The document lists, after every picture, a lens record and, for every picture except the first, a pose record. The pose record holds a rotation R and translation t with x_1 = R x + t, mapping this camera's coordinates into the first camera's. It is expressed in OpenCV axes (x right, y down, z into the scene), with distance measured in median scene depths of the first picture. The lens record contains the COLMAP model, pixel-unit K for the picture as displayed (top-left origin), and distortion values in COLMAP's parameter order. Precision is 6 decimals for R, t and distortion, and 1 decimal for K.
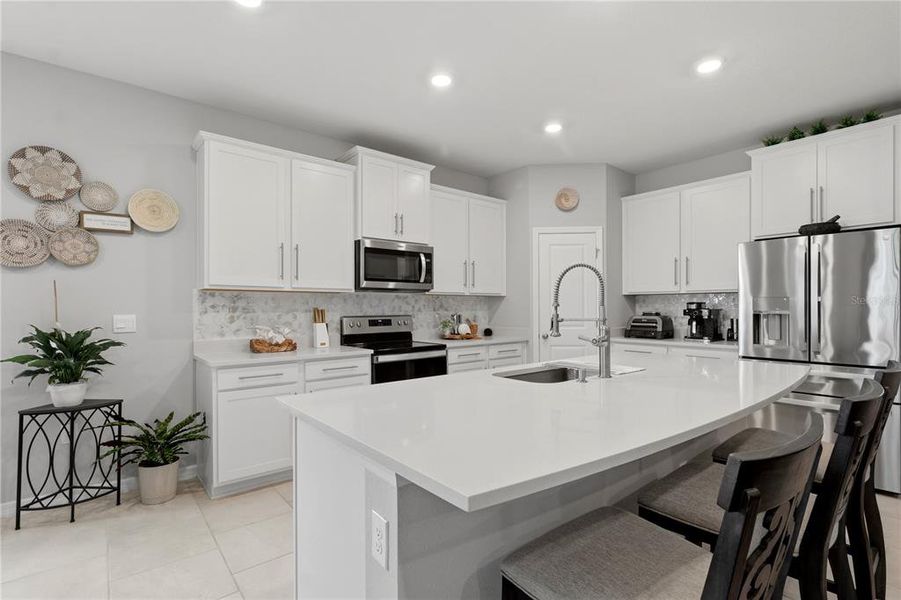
lens RADIAL K [[432.3, 0, 459.1], [0, 432.3, 307.8], [0, 0, 1]] dist [0.003867, -0.001359]
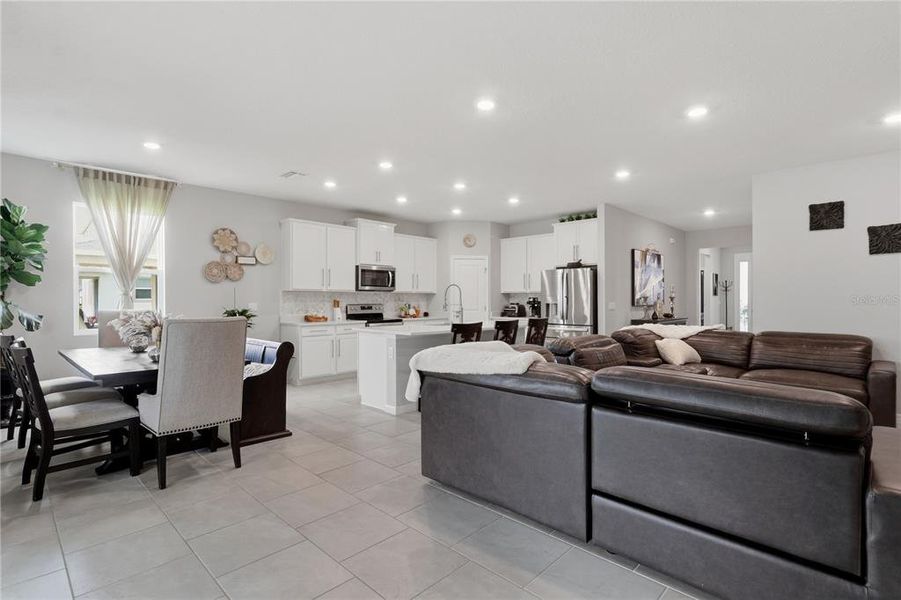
lens RADIAL K [[432.3, 0, 453.6], [0, 432.3, 297.8], [0, 0, 1]] dist [0.003867, -0.001359]
pose [[0.994822, 0.004516, 0.101529, 0.000995], [-0.004151, 0.999984, -0.003813, -0.004794], [-0.101544, 0.003372, 0.994825, -1.090973]]
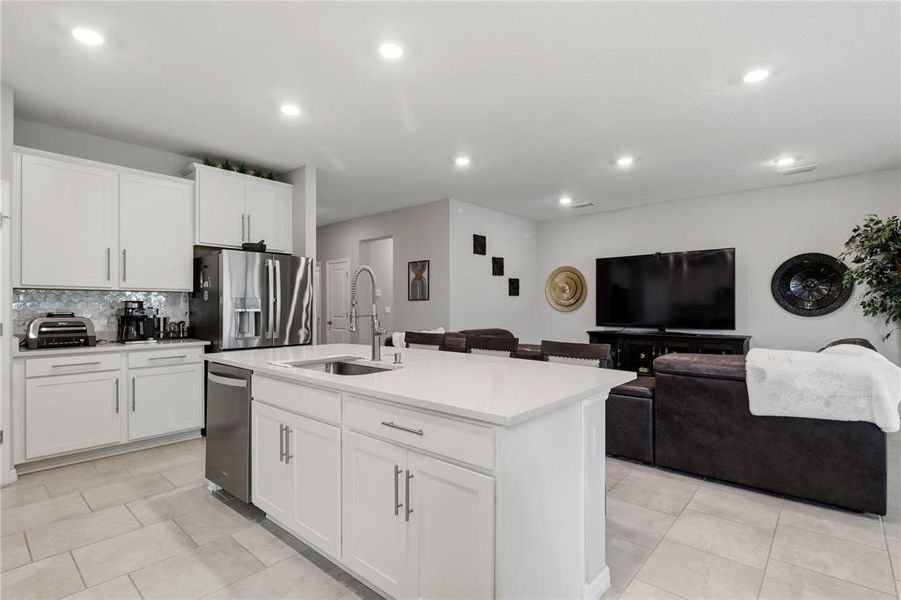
lens RADIAL K [[432.3, 0, 454.6], [0, 432.3, 303.6], [0, 0, 1]] dist [0.003867, -0.001359]
pose [[-0.157639, 0.011837, 0.987426, -0.558021], [0.001345, 0.999930, -0.011772, 0.006120], [-0.987496, -0.000527, -0.157644, 0.588963]]
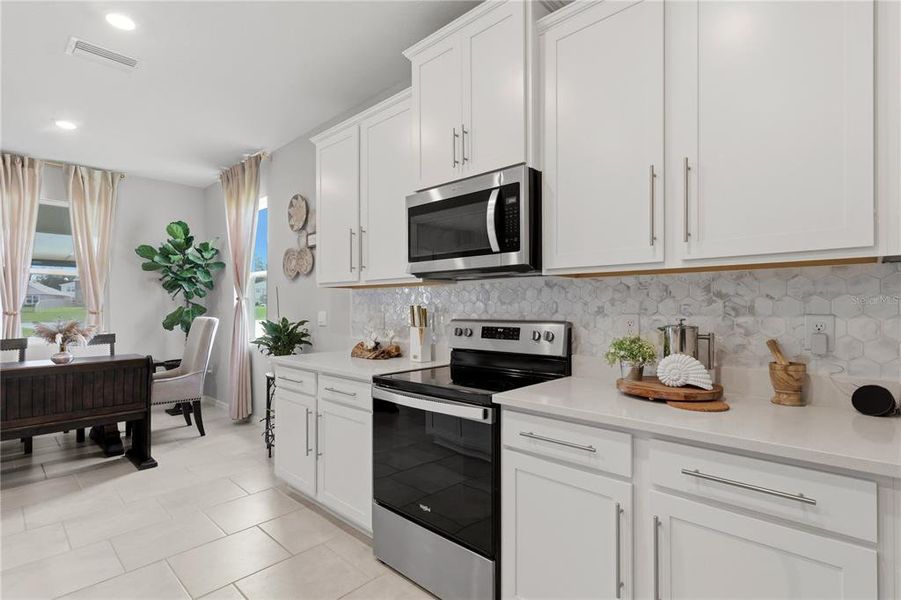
lens RADIAL K [[432.3, 0, 453.3], [0, 432.3, 304.2], [0, 0, 1]] dist [0.003867, -0.001359]
pose [[0.125650, -0.001043, -0.992074, 0.440081], [0.003370, 0.999994, -0.000624, -0.002170], [0.992069, -0.003264, 0.125653, 1.074007]]
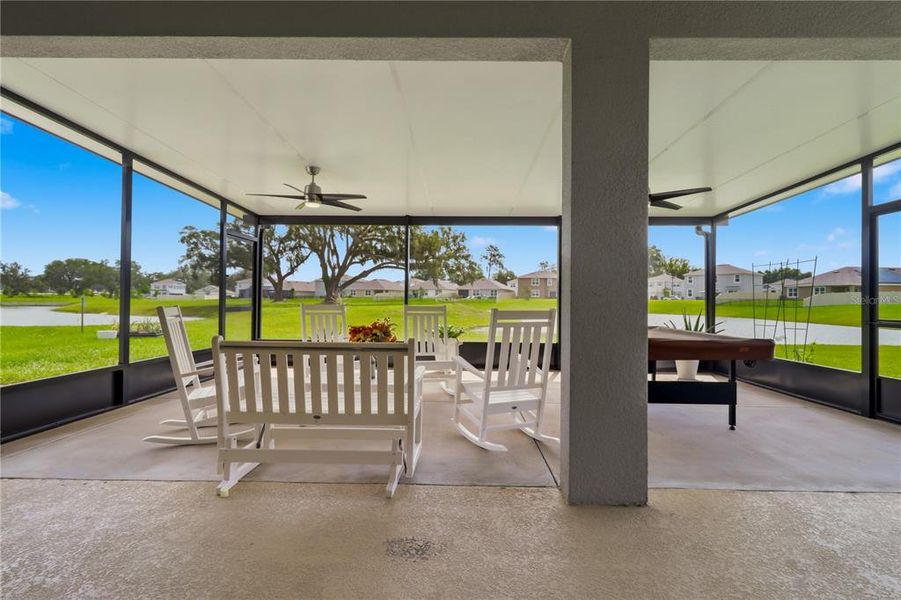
lens RADIAL K [[432.3, 0, 457.4], [0, 432.3, 292.9], [0, 0, 1]] dist [0.003867, -0.001359]
pose [[-0.654373, -0.013447, -0.756052, -0.730504], [-0.006875, 0.999906, -0.011833, 0.077578], [0.756140, -0.002545, -0.654405, -0.652491]]
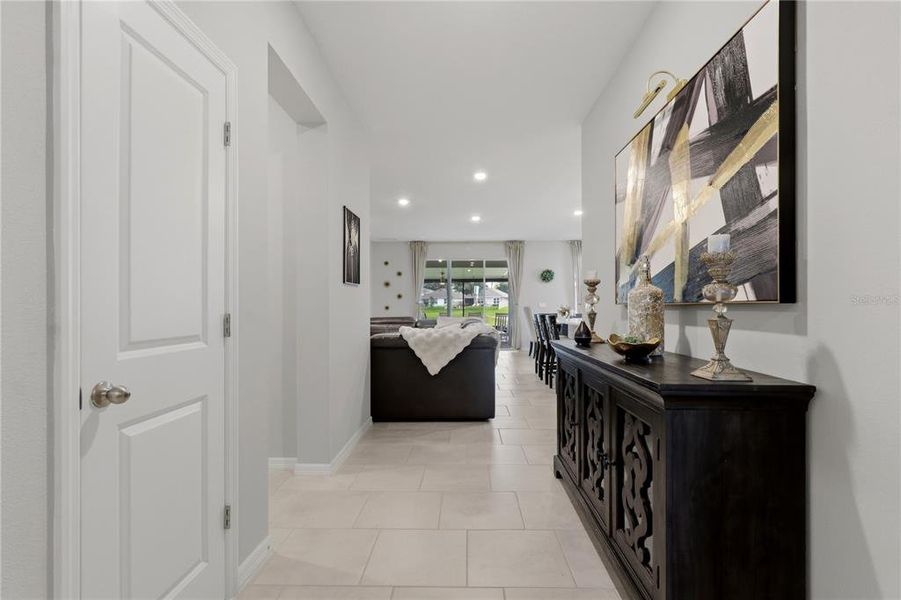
lens RADIAL K [[422.5, 0, 456.8], [0, 422.5, 302.7], [0, 0, 1]] dist [0.002319, -0.001970]
pose [[-0.661713, 0.001285, -0.749757, 2.000983], [0.008669, 0.999945, -0.005937, 0.022137], [0.749707, -0.010429, -0.661687, 1.340629]]
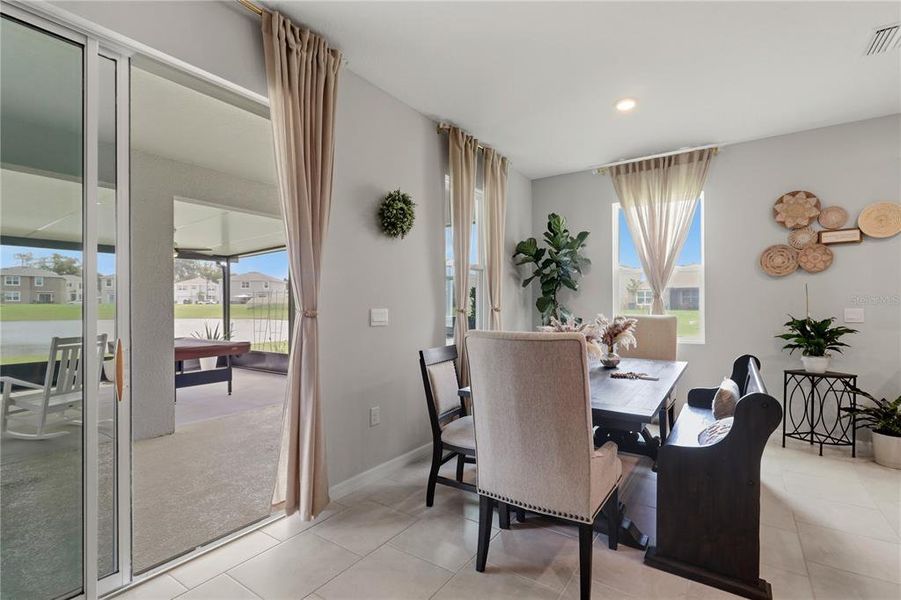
lens RADIAL K [[422.5, 0, 454.3], [0, 422.5, 301.5], [0, 0, 1]] dist [0.002319, -0.001970]
pose [[0.271987, -0.001857, -0.962299, 0.075196], [0.002234, 0.999997, -0.001298, -0.003523], [0.962298, -0.001797, 0.271990, -0.386585]]
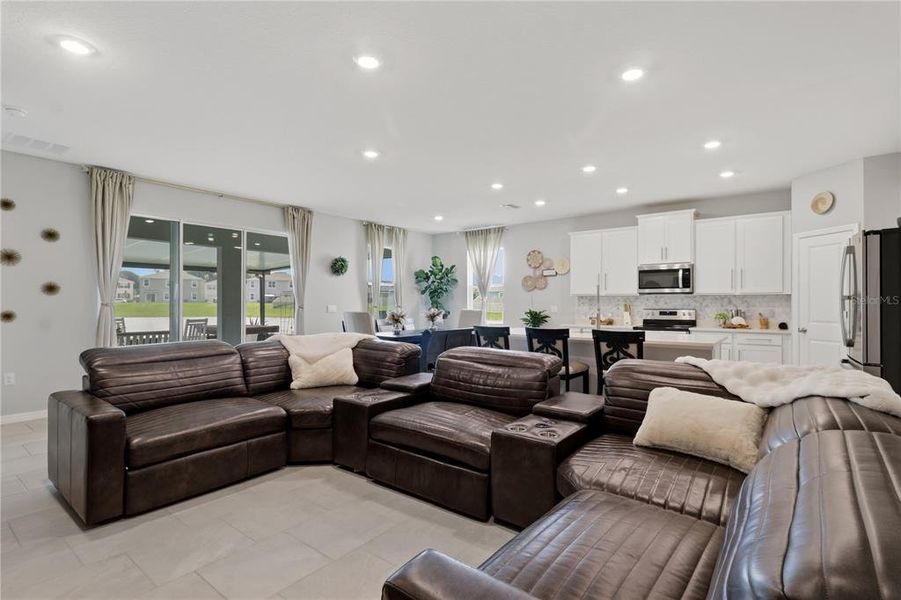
lens RADIAL K [[432.3, 0, 455.2], [0, 432.3, 304.7], [0, 0, 1]] dist [0.003867, -0.001359]
pose [[0.216610, 0.007351, -0.976231, 1.507912], [-0.000917, 0.999973, 0.007326, -0.010148], [0.976258, -0.000692, 0.216610, -0.156797]]
